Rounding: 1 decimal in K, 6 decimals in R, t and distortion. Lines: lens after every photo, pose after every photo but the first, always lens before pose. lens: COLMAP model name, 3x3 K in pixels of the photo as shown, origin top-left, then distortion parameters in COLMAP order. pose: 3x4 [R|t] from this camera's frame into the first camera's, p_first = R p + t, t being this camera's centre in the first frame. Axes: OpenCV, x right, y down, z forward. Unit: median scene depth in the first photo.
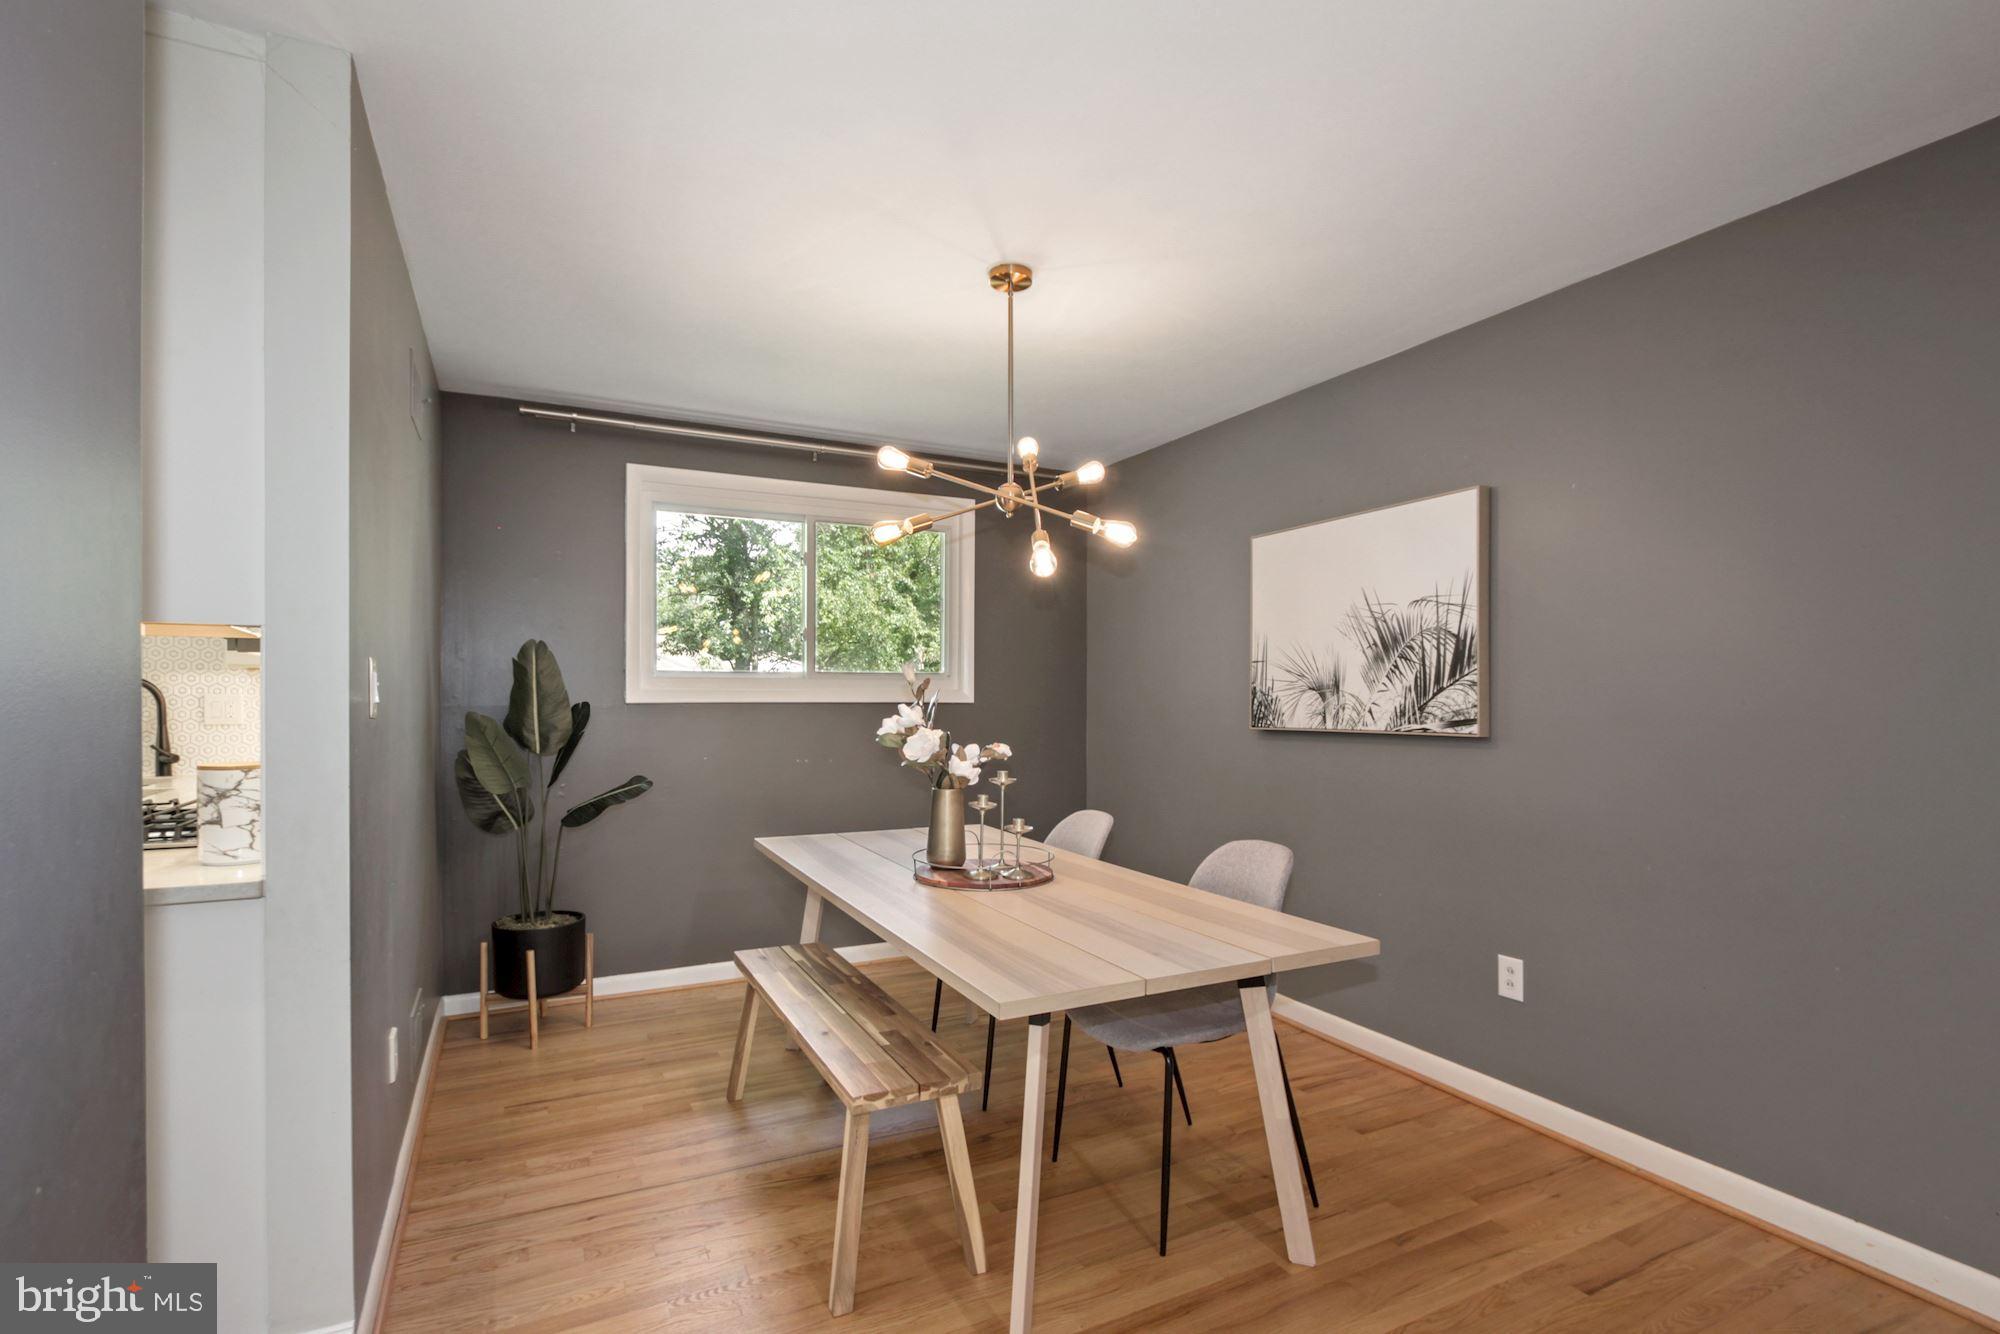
lens RADIAL K [[953.3, 0, 1004.5], [0, 953.3, 676.7], [0, 0, 1]] dist [-0.023264, -0.000230]
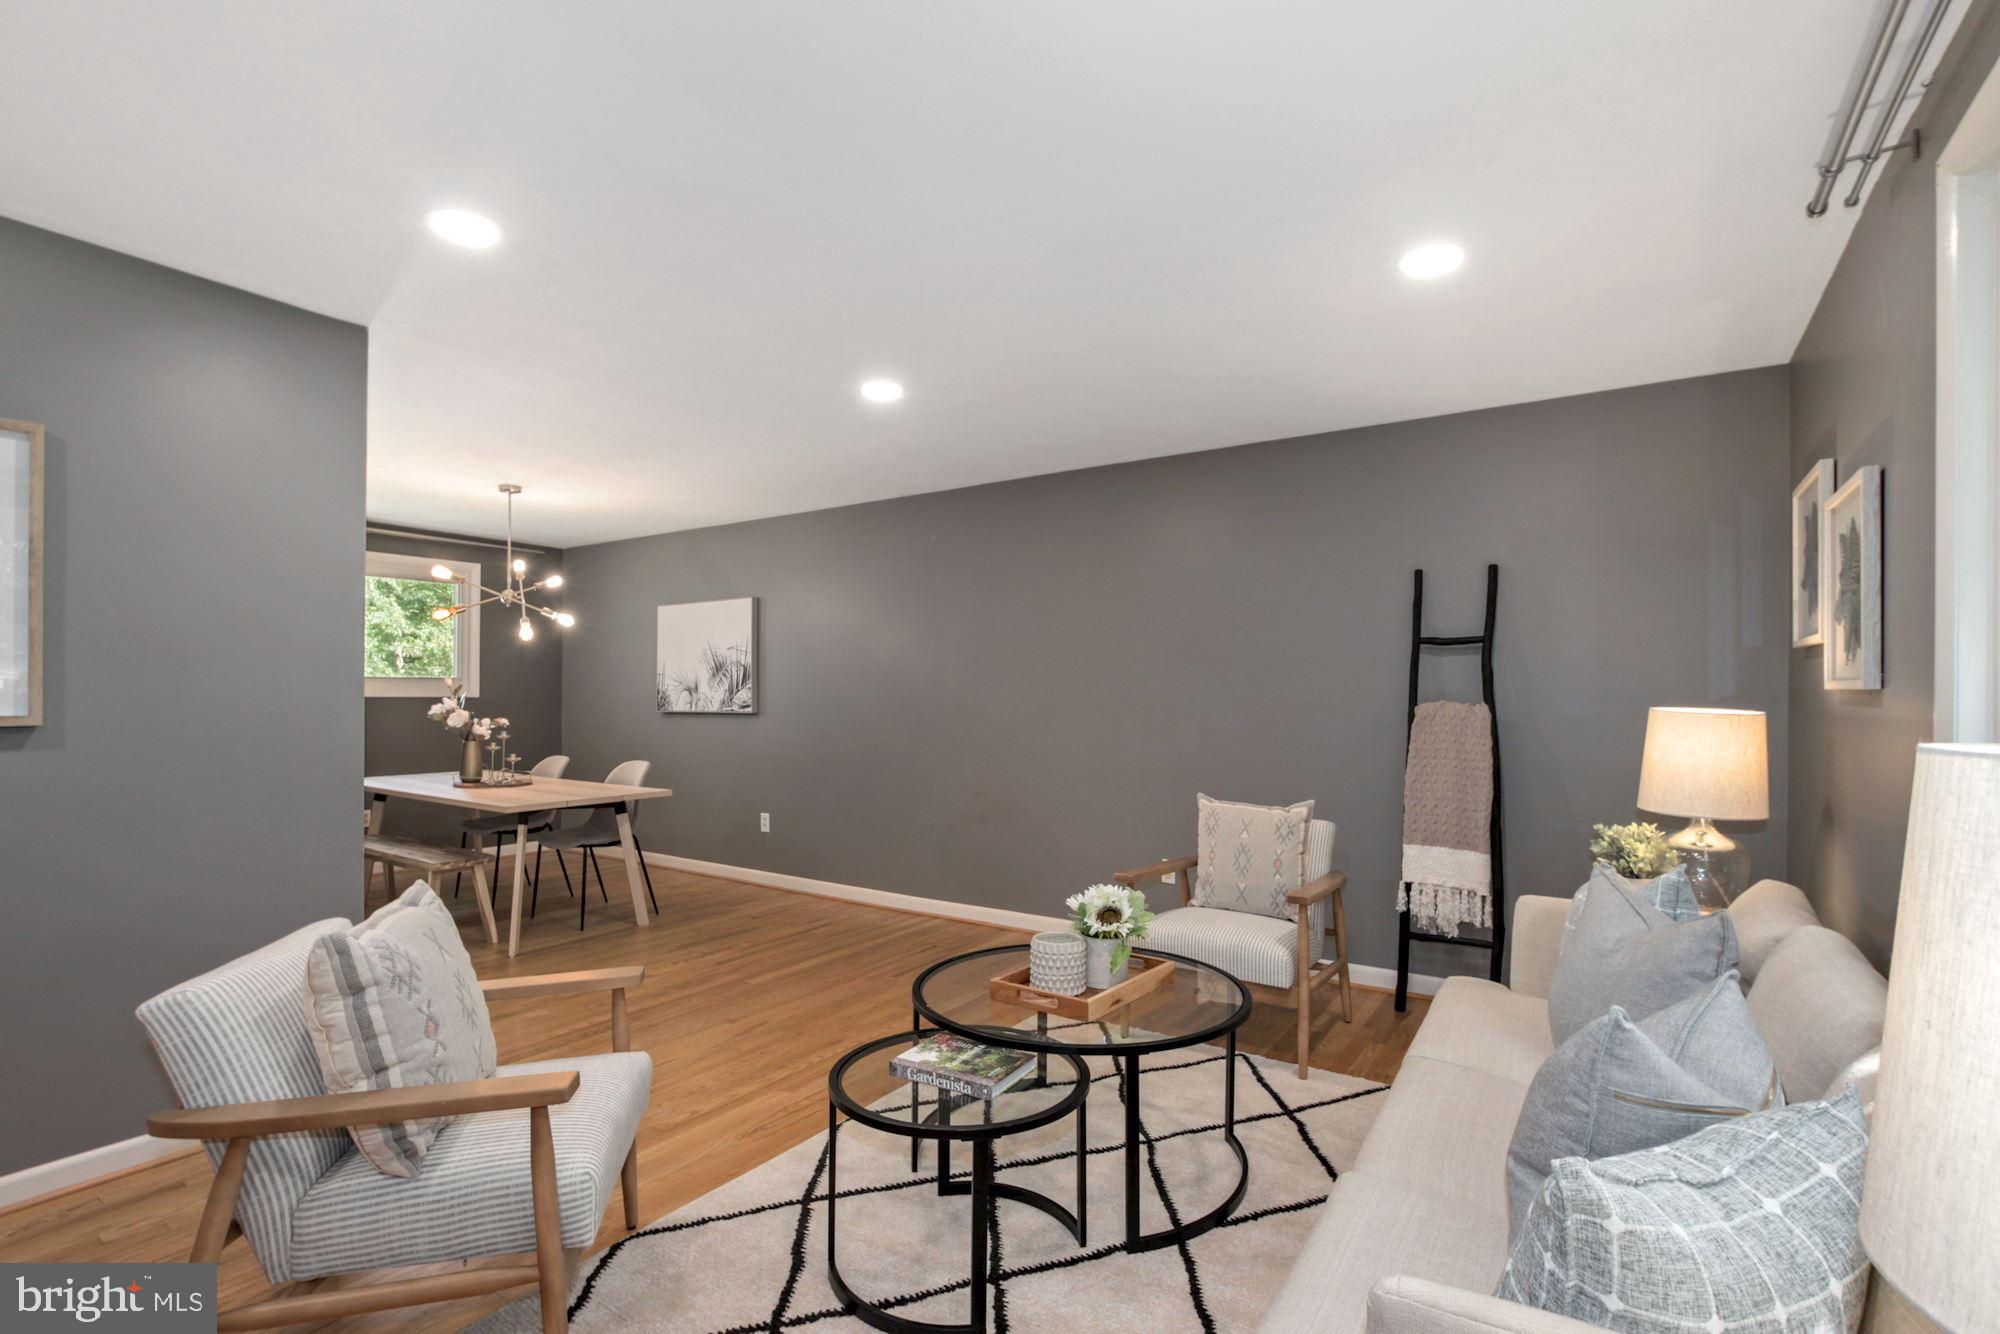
lens RADIAL K [[938.5, 0, 997.7], [0, 938.5, 694.0], [0, 0, 1]] dist [-0.000890, -0.000003]
pose [[0.879696, 0.001777, 0.475533, -0.026348], [-0.012735, 0.999722, 0.019823, -0.030242], [-0.475366, -0.023494, 0.879475, -1.183606]]
